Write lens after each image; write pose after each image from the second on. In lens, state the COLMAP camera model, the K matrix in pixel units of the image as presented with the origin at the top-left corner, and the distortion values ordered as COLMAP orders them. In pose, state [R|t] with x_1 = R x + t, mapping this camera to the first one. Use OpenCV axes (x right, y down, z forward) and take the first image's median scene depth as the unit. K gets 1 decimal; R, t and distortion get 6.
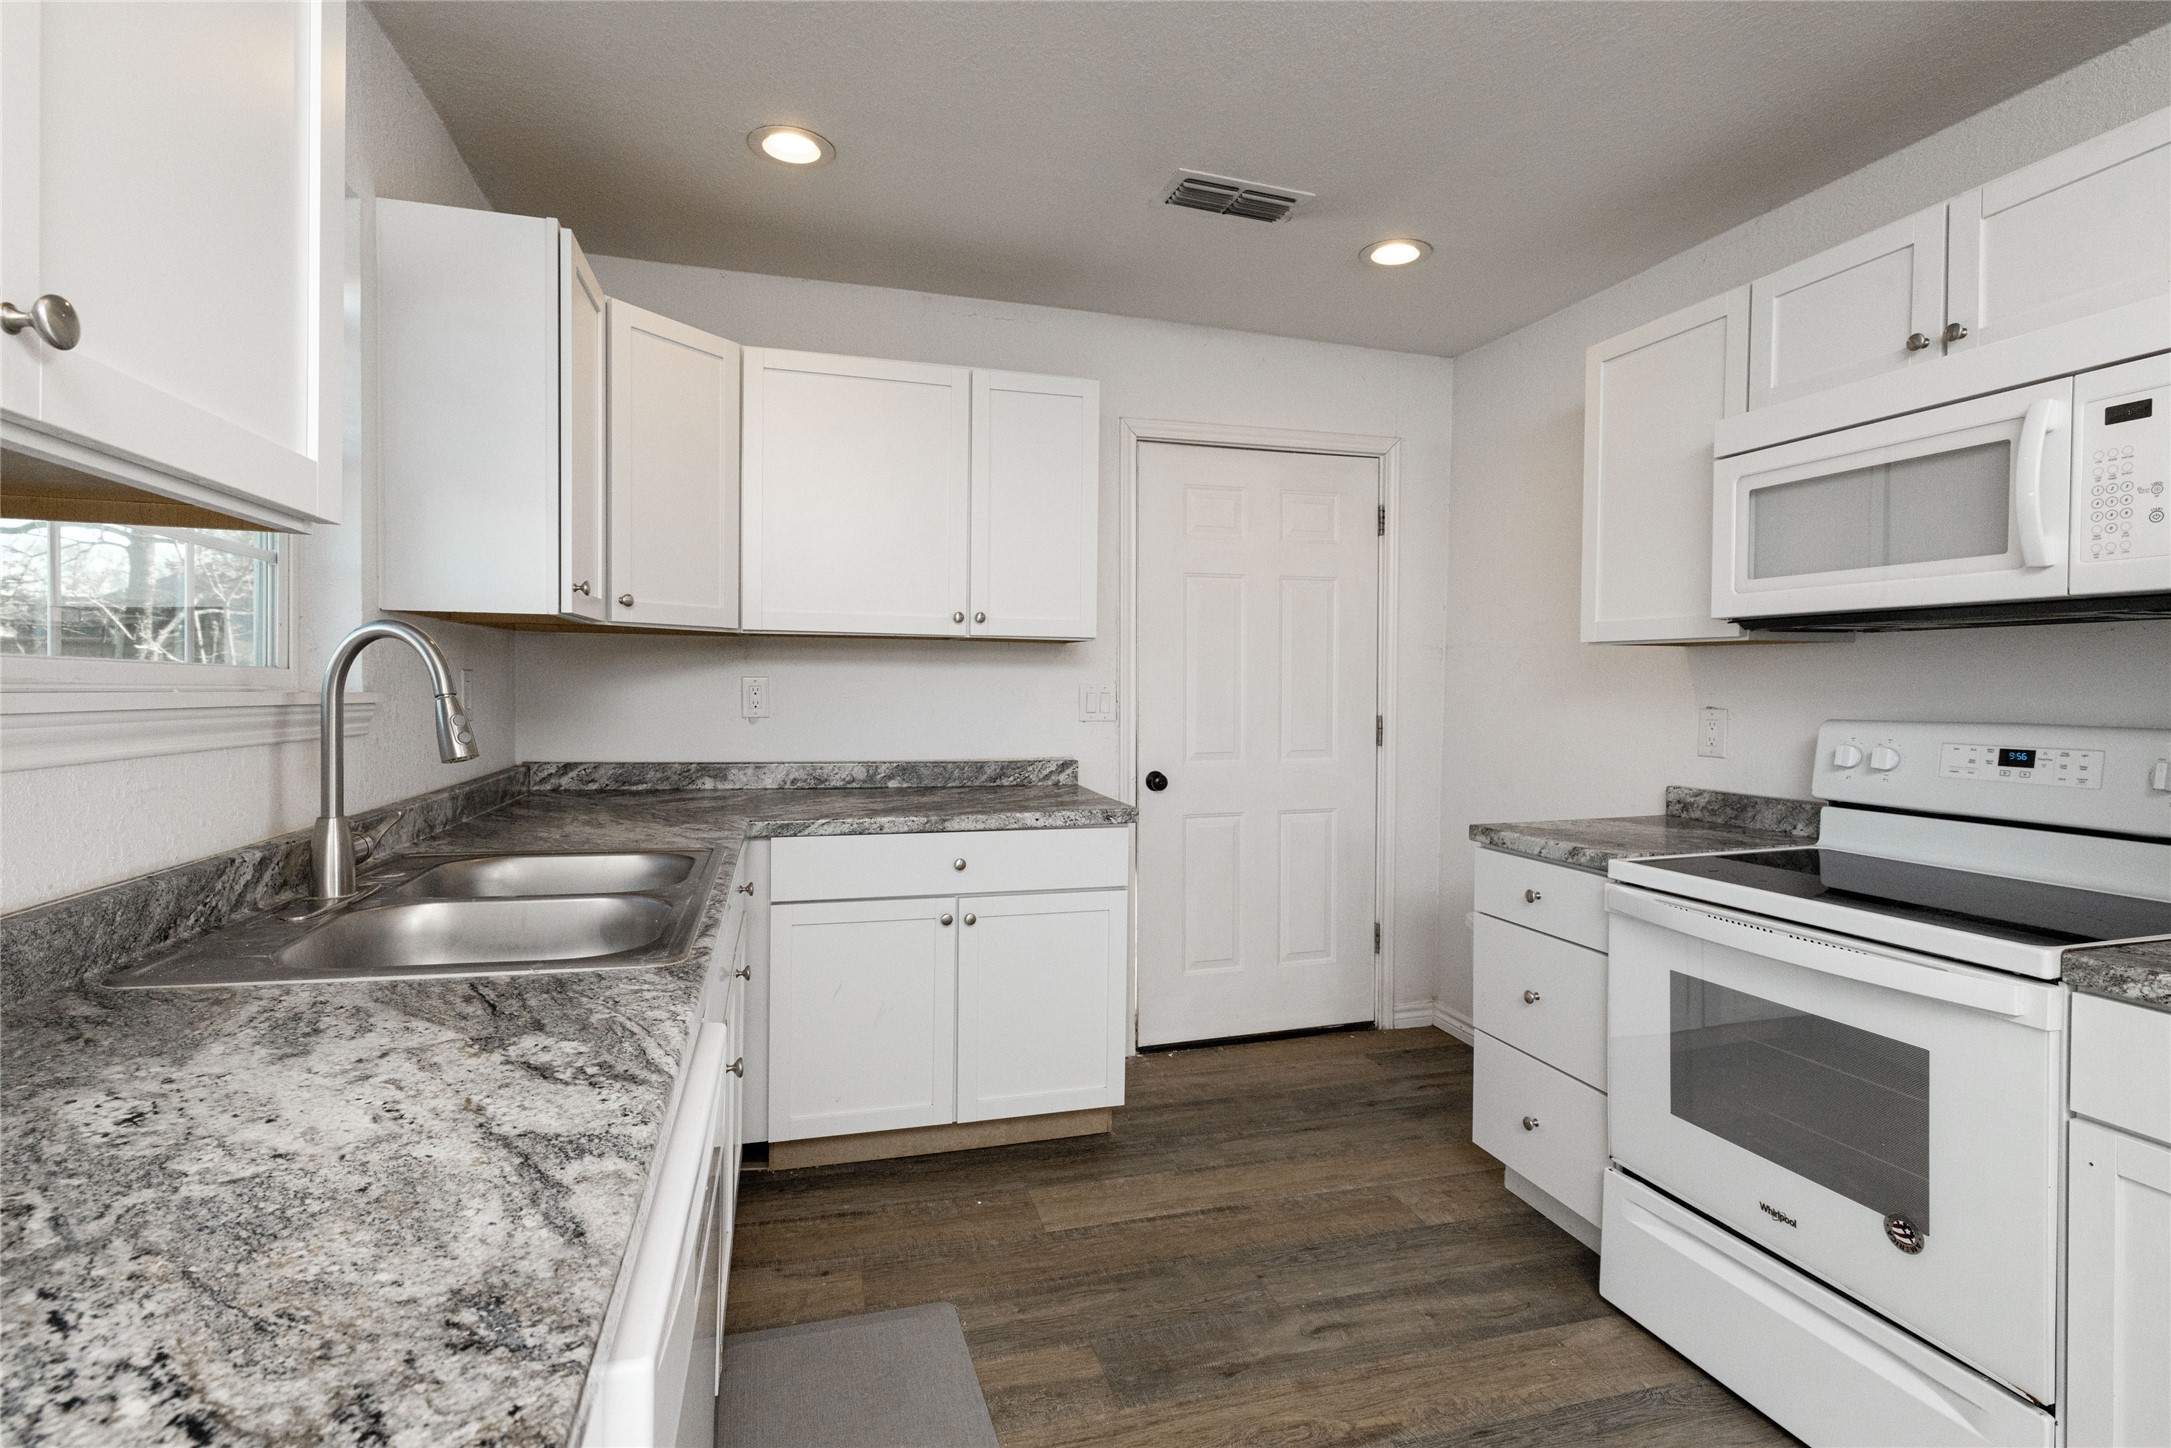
lens RADIAL K [[1016.2, 0, 1078.4], [0, 1016.2, 712.4], [0, 0, 1]] dist [-0.000497, 0.001055]
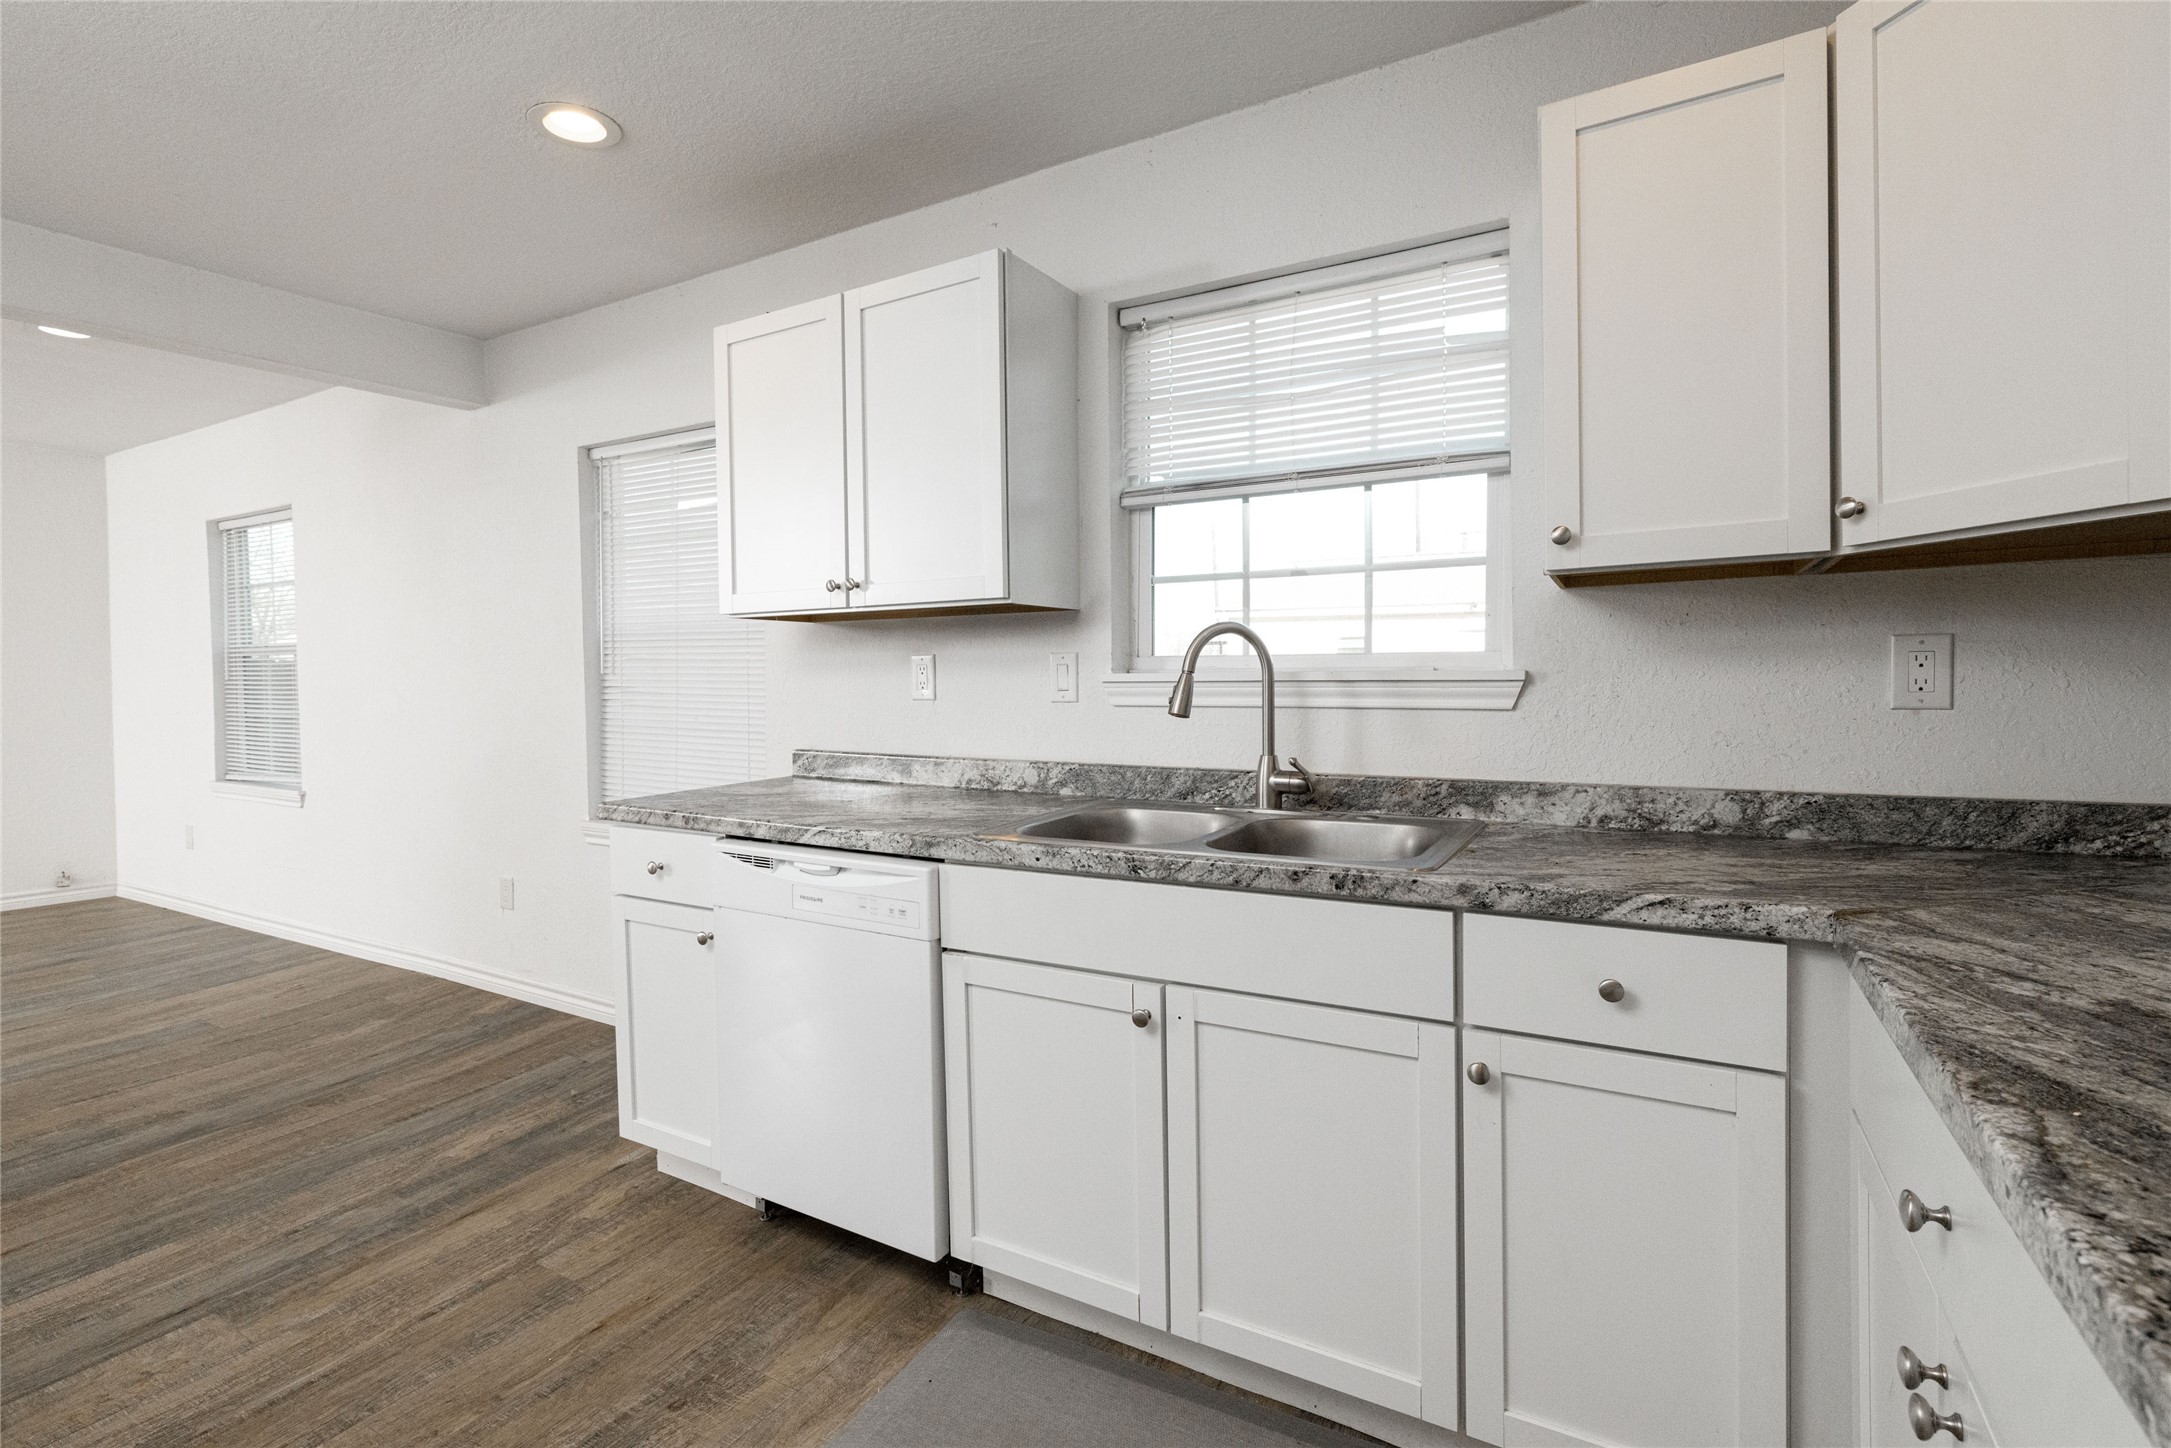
lens RADIAL K [[1016.2, 0, 1076.0], [0, 1016.2, 698.7], [0, 0, 1]] dist [-0.000497, 0.001055]
pose [[-0.725464, 0.004682, -0.688244, 0.268547], [-0.016465, 0.999573, 0.024155, -0.005223], [0.688063, 0.028856, -0.725077, 1.041608]]
